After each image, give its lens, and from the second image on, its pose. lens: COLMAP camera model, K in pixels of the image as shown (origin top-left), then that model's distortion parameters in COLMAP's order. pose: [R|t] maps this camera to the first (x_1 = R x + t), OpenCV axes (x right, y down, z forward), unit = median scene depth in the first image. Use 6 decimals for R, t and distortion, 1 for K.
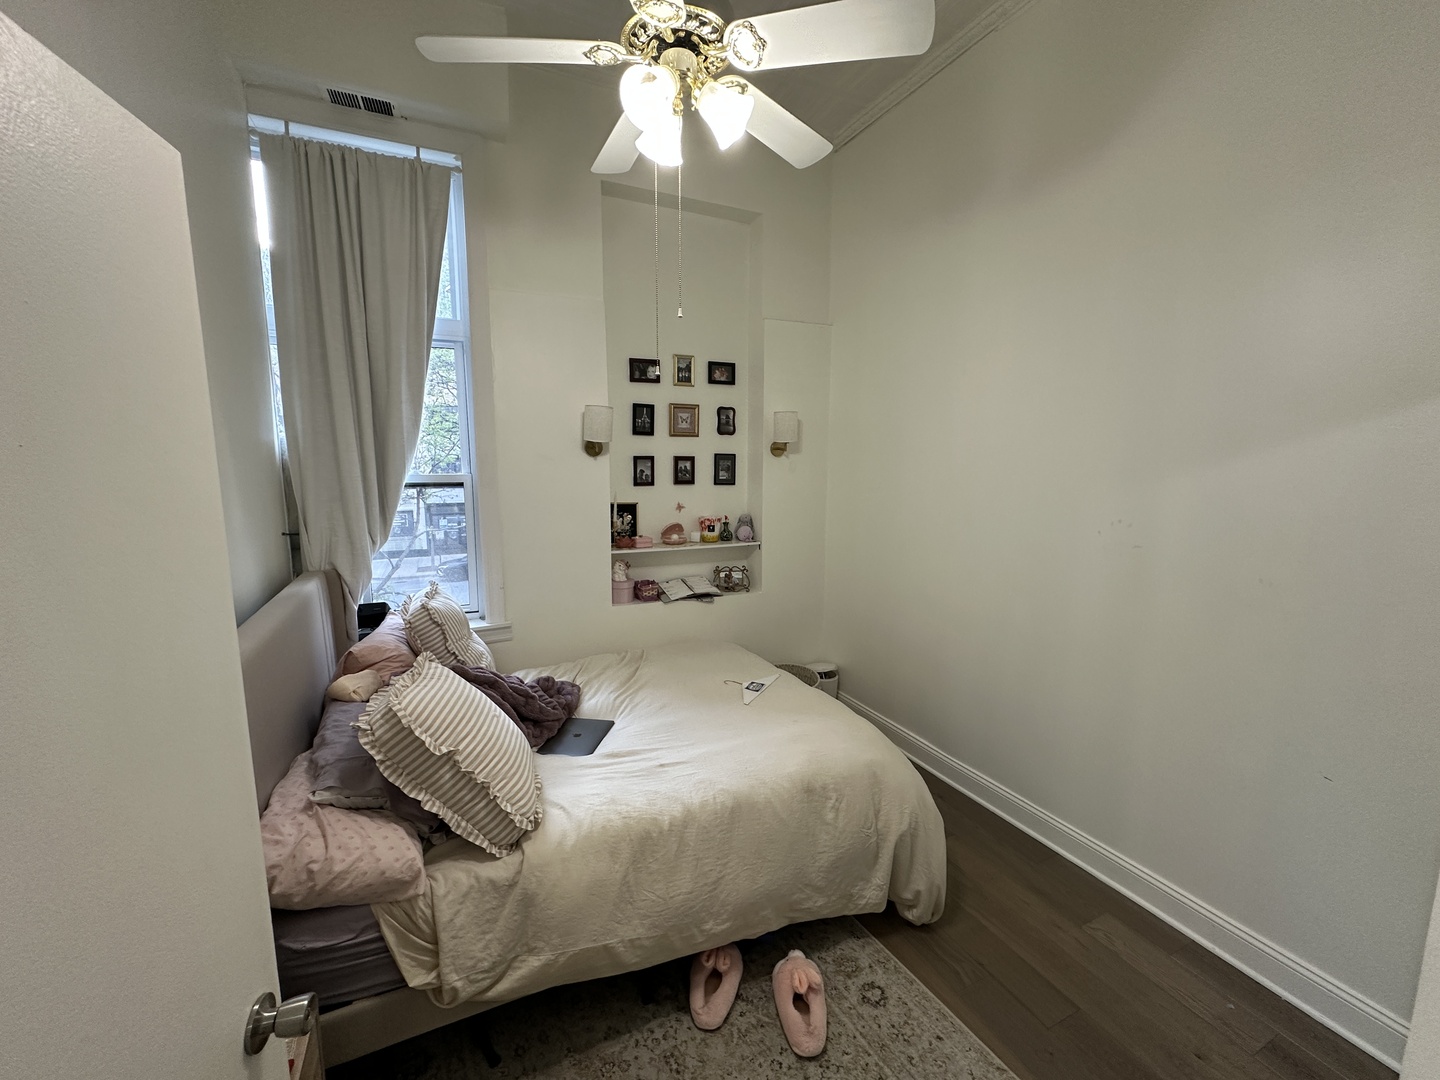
lens RADIAL K [[577.9, 0, 717.9], [0, 577.9, 541.2], [0, 0, 1]] dist [0.000041, 0.000090]
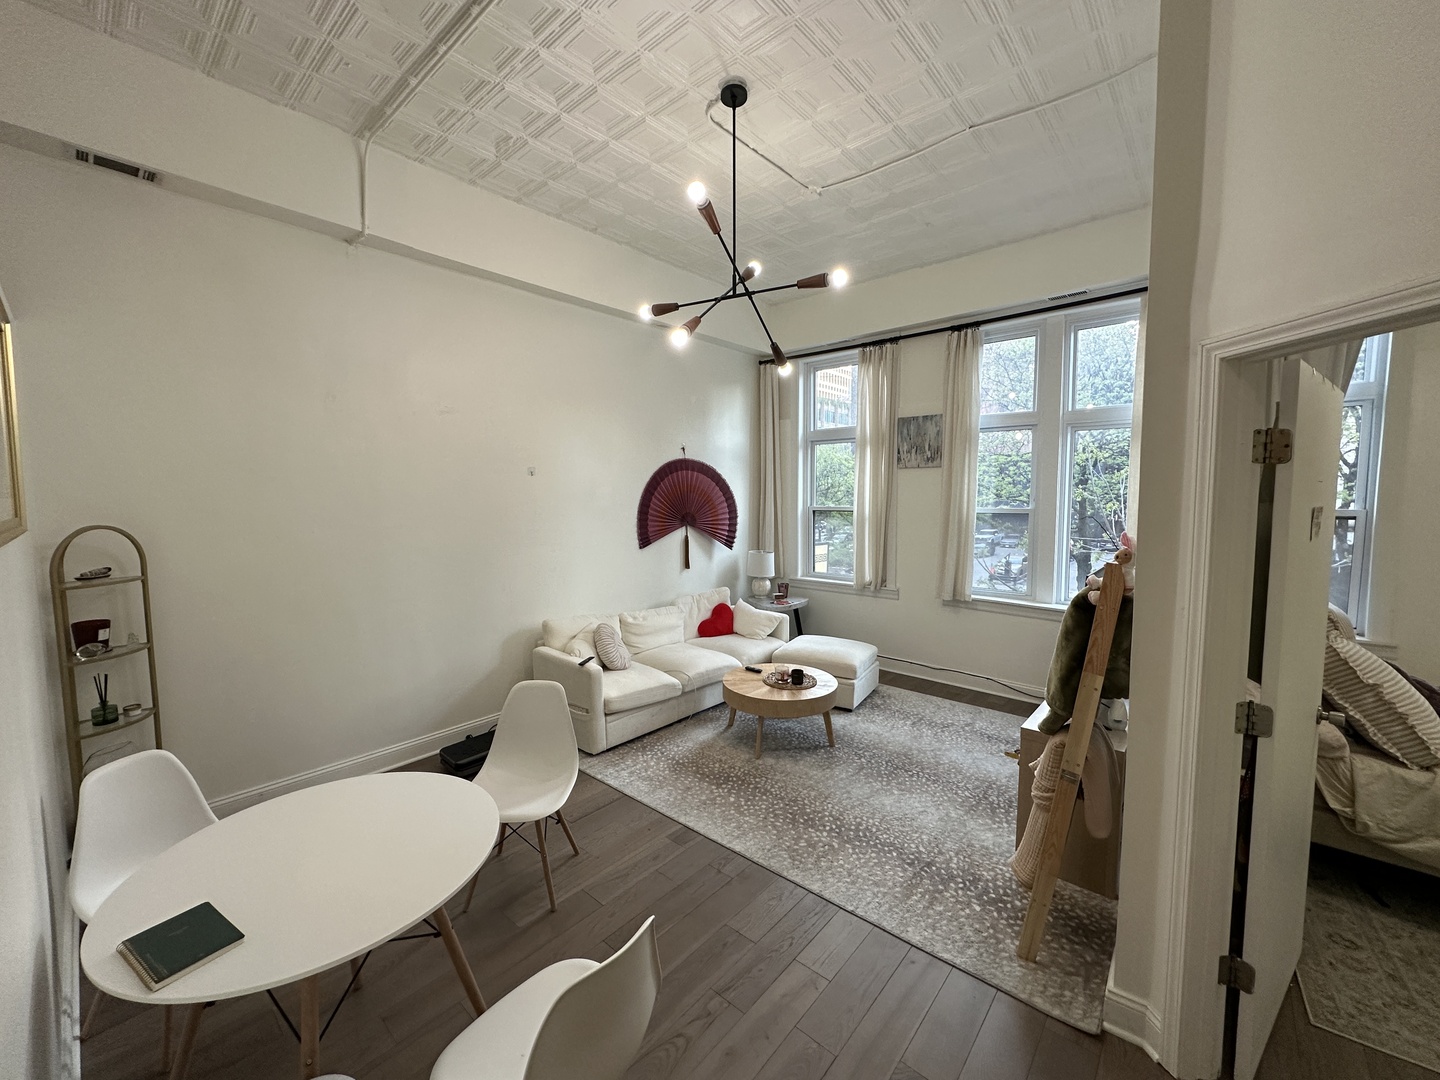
lens RADIAL K [[577.9, 0, 718.0], [0, 577.9, 540.0], [0, 0, 1]] dist [0.000041, 0.000090]
pose [[0.427019, 0.074535, -0.901166, 0.155060], [-0.123050, 0.992116, 0.023750, 0.165205], [0.895831, 0.100746, 0.432824, -1.326078]]
